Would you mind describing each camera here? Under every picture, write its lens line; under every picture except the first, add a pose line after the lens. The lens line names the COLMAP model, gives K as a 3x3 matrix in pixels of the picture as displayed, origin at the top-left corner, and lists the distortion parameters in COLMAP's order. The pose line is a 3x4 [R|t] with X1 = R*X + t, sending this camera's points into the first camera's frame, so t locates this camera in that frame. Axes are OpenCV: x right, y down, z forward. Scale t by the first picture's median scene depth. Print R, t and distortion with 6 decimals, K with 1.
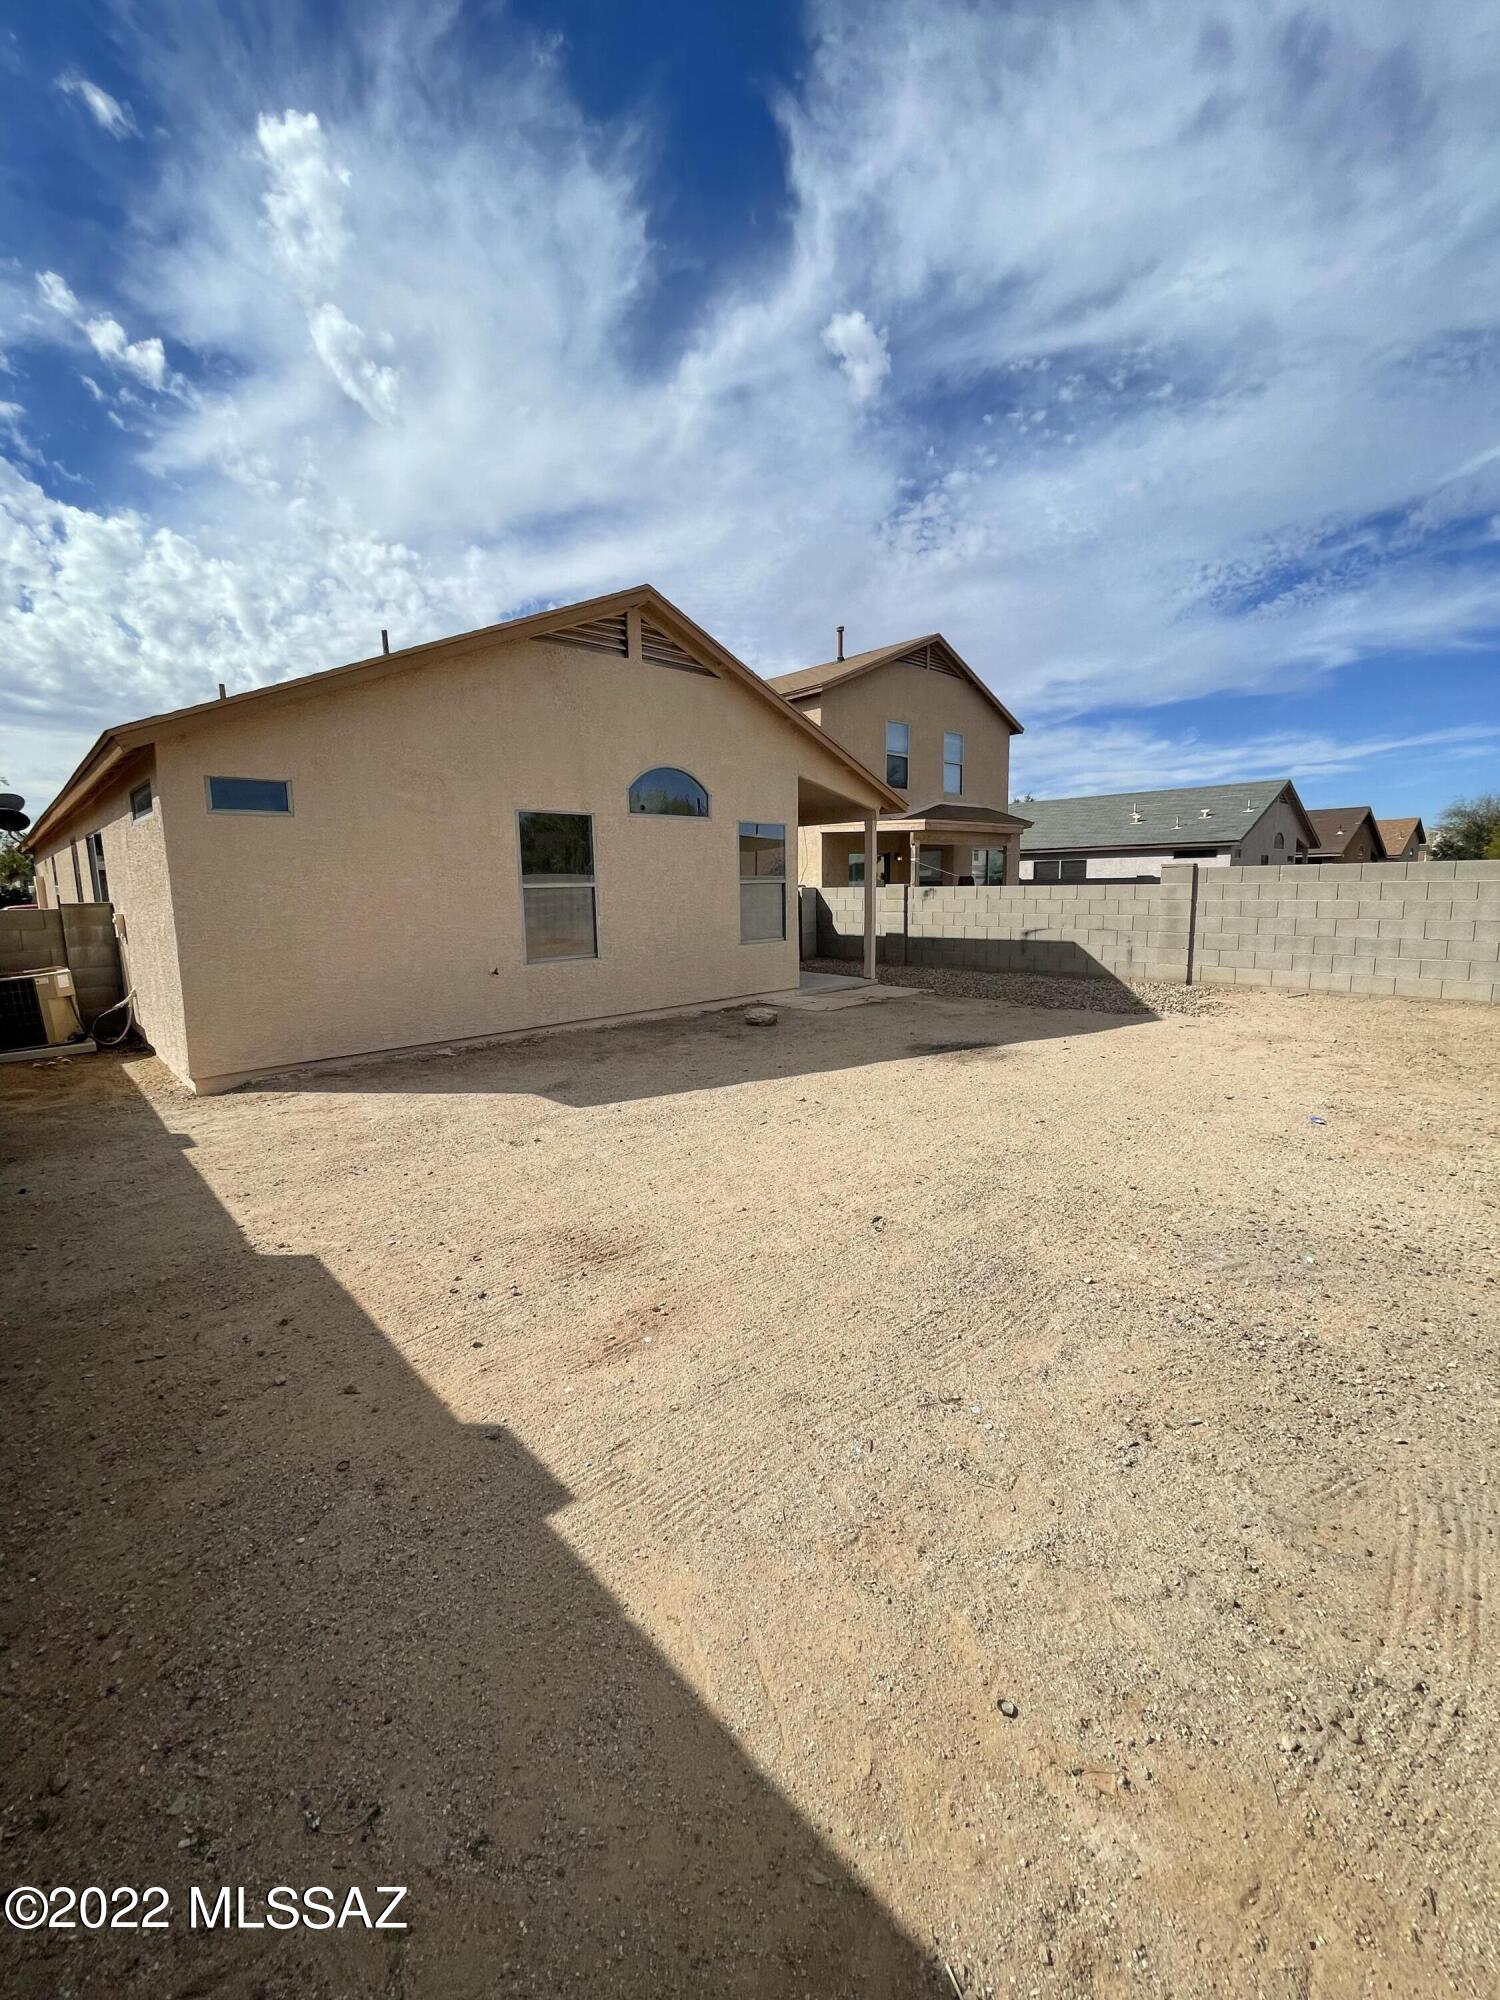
lens RADIAL K [[807.7, 0, 750.0], [0, 807.7, 1000.0], [0, 0, 1]] dist [-0.000375, 0.000736]
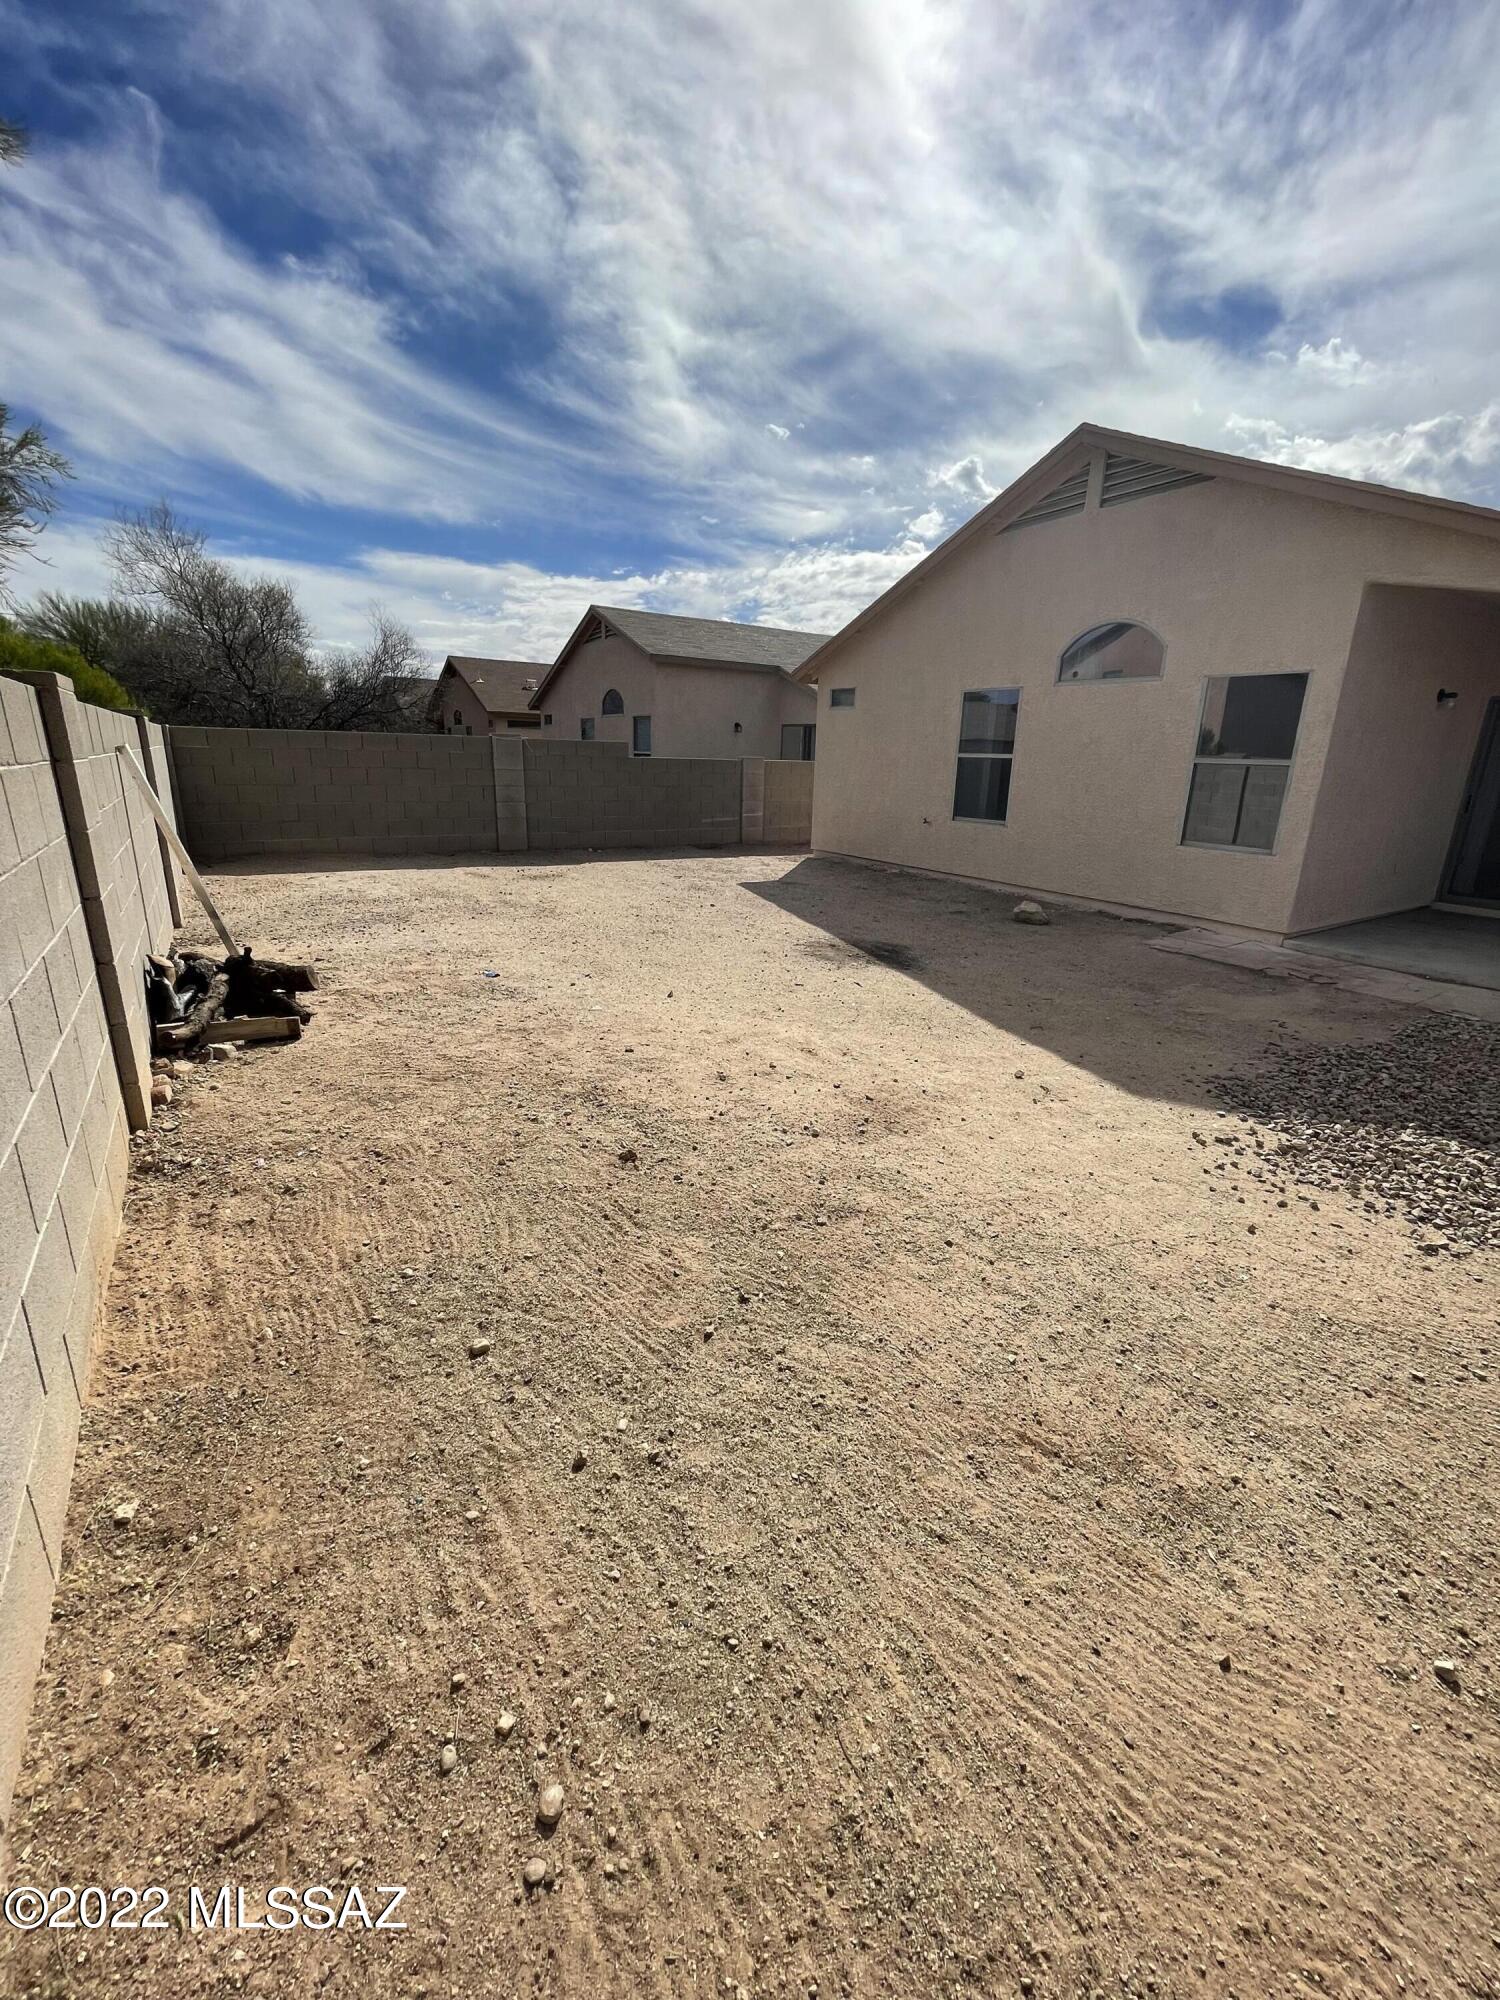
lens RADIAL K [[807.7, 0, 750.0], [0, 807.7, 1000.0], [0, 0, 1]] dist [-0.000375, 0.000736]
pose [[-0.179610, 0.295561, -0.938288, 0.959373], [-0.161100, 0.932085, 0.324445, -0.129870], [0.970457, 0.209432, -0.119797, 0.836282]]
